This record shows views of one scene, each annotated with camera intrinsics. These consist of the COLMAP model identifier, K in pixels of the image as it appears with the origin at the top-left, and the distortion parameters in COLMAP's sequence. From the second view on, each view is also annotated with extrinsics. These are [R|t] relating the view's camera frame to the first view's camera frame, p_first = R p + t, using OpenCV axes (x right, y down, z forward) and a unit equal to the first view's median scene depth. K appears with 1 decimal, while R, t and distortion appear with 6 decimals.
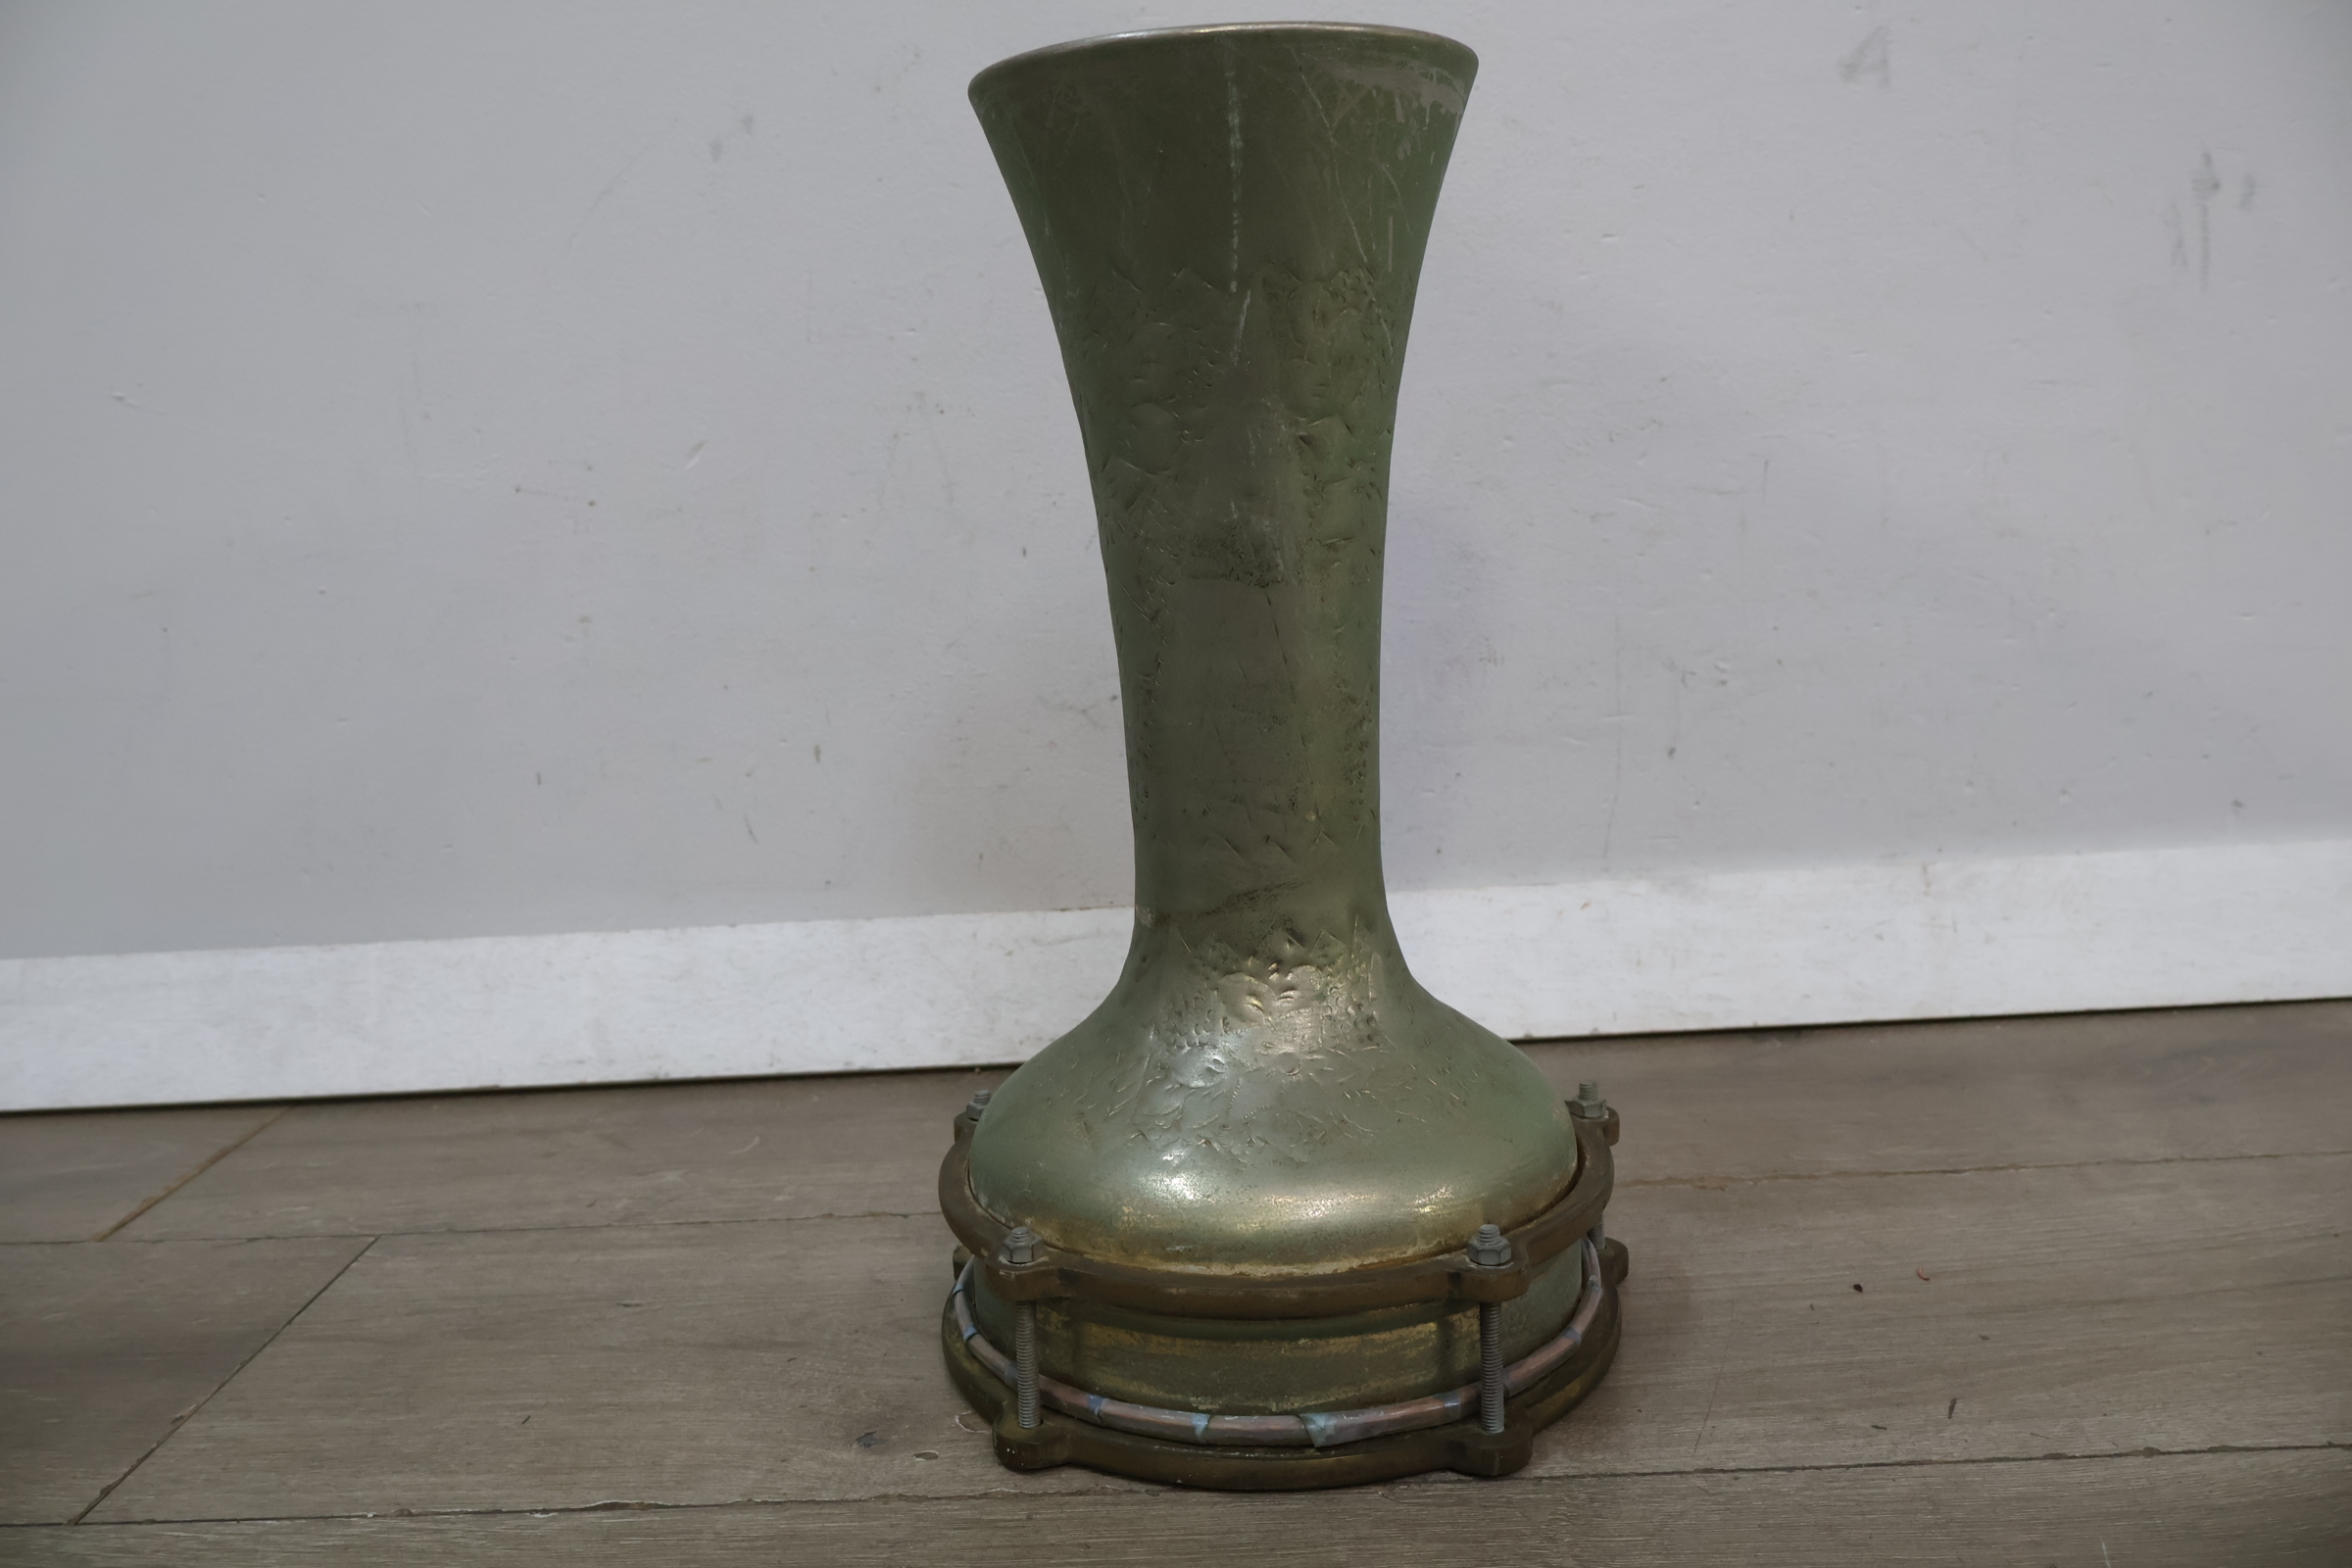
lens RADIAL K [[1993.3, 0, 1175.7], [0, 1993.3, 787.8], [0, 0, 1]] dist [0.004219, -0.001035]
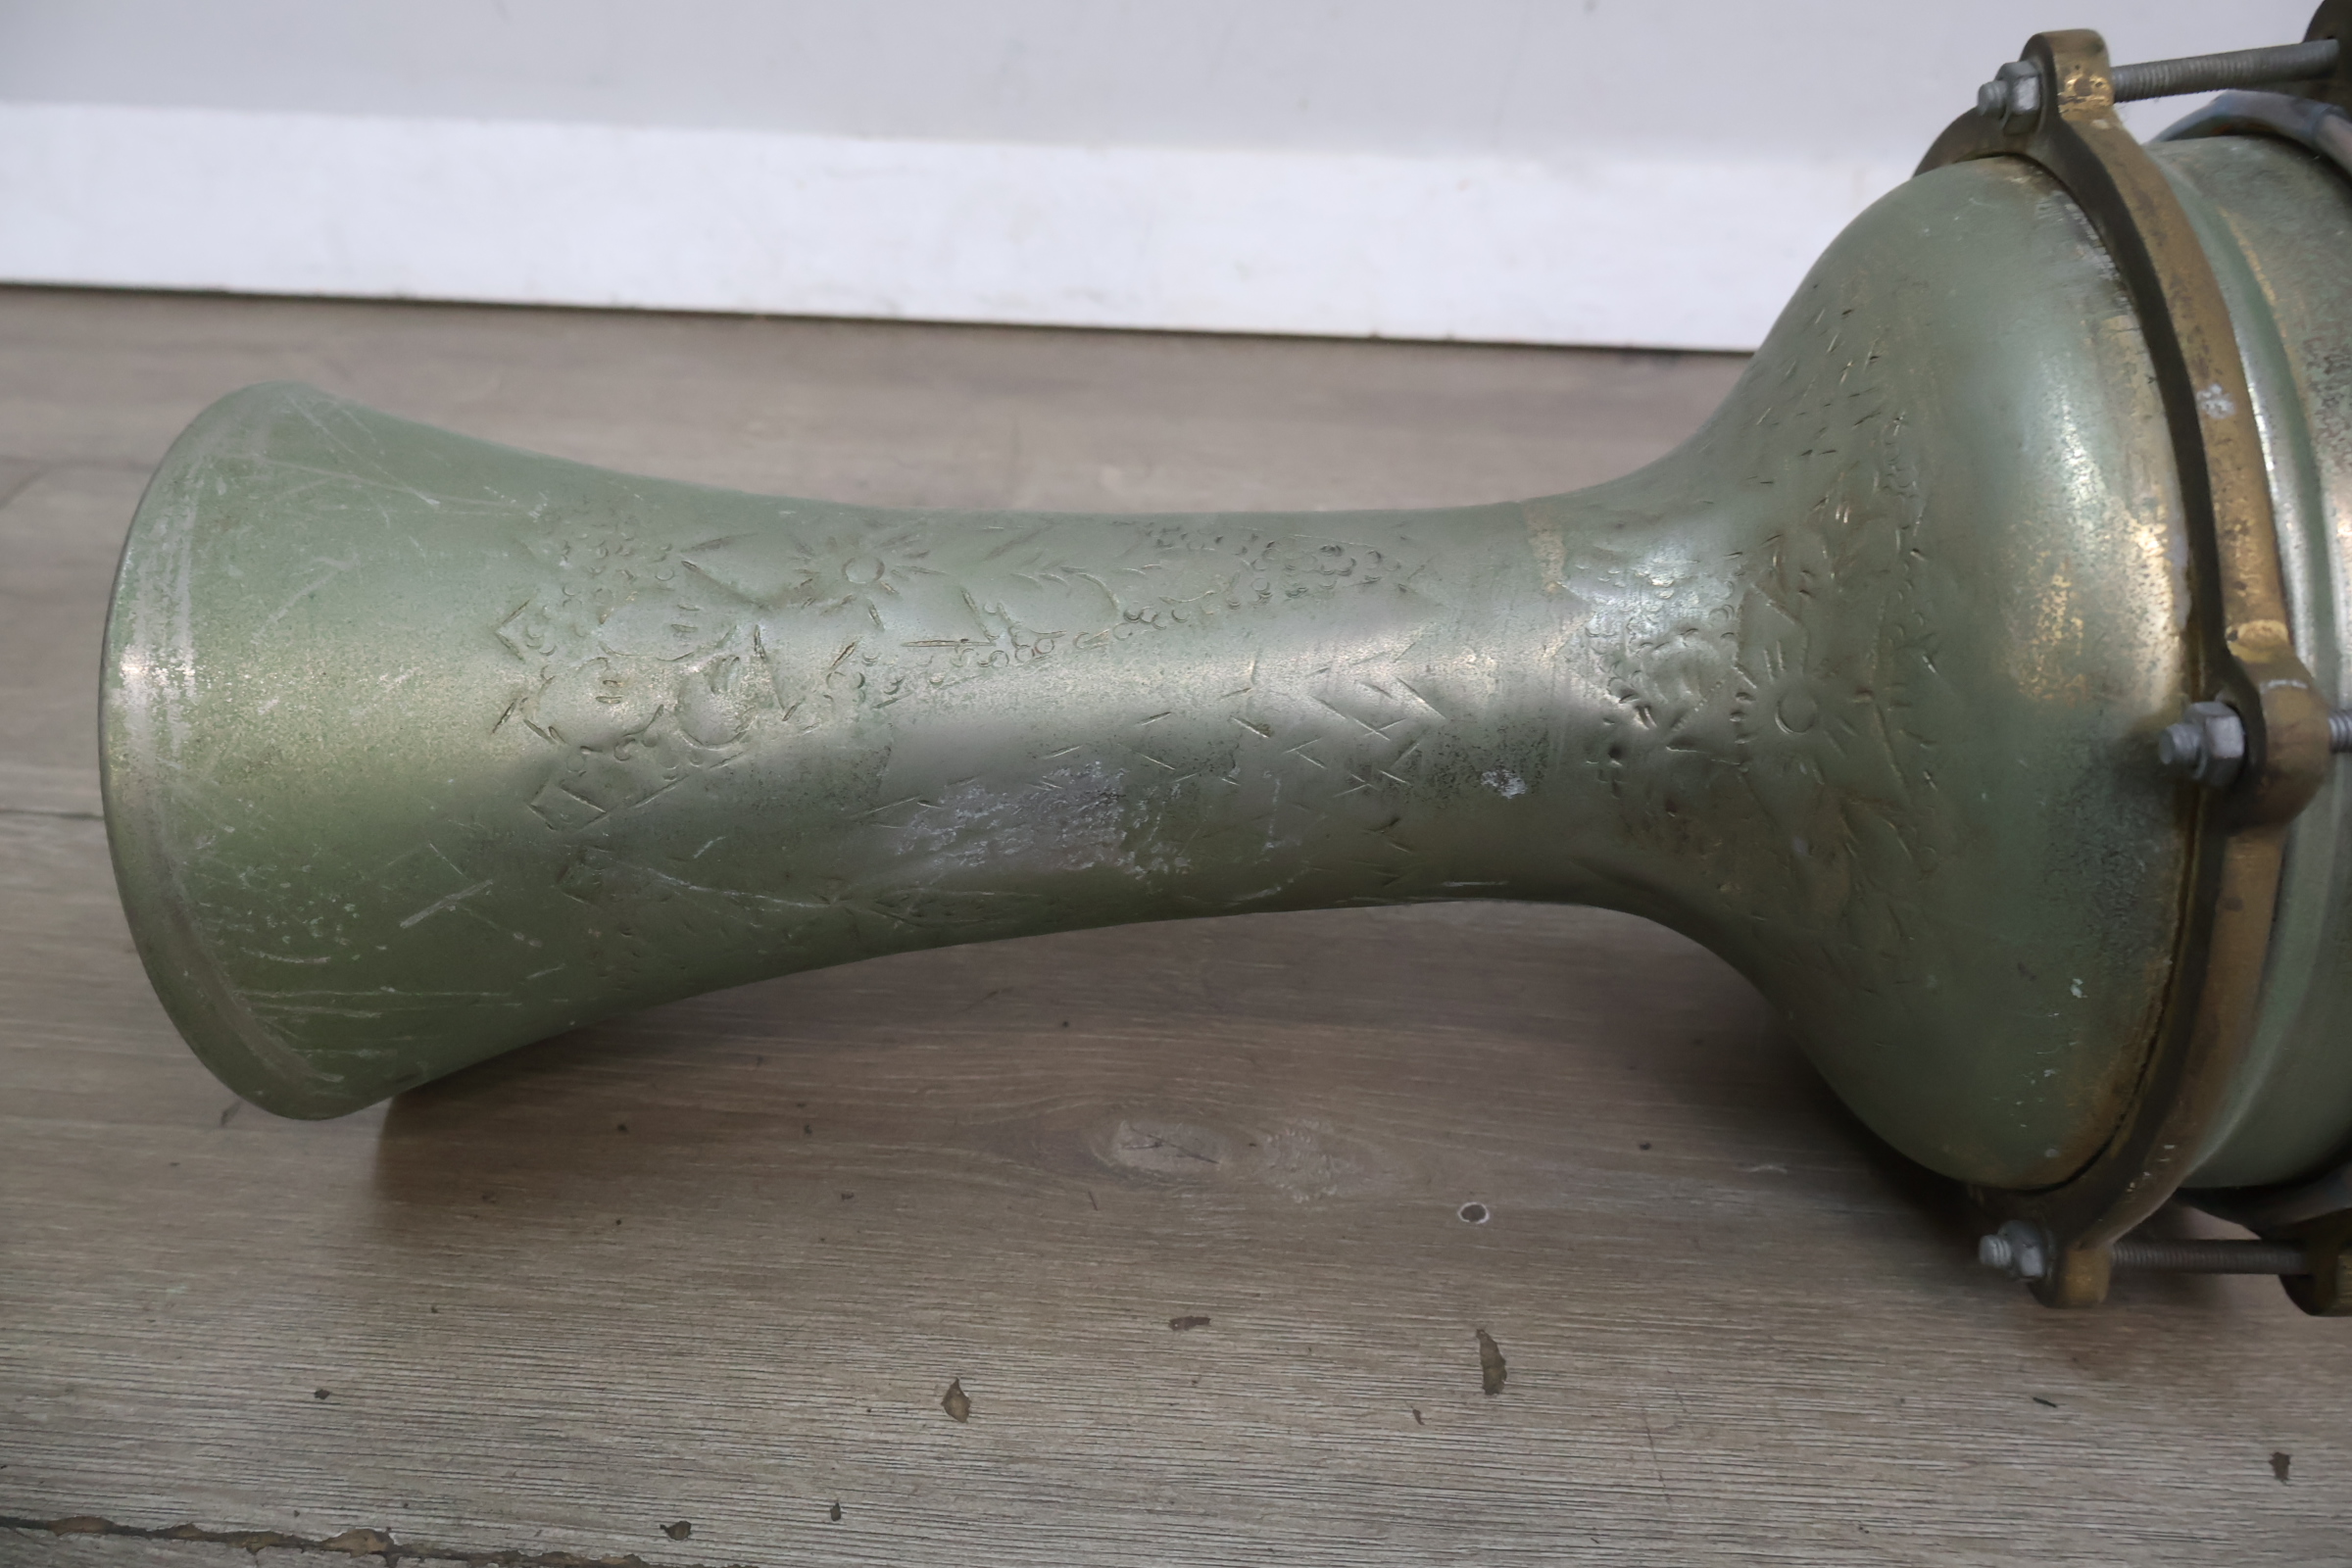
lens RADIAL K [[1993.3, 0, 1176.6], [0, 1993.3, 773.8], [0, 0, 1]] dist [0.004219, -0.001035]
pose [[0.996337, 0.083826, 0.016891, 0.127621], [-0.083720, 0.916038, 0.392256, -0.053736], [0.017409, -0.392234, 0.919701, 0.140429]]
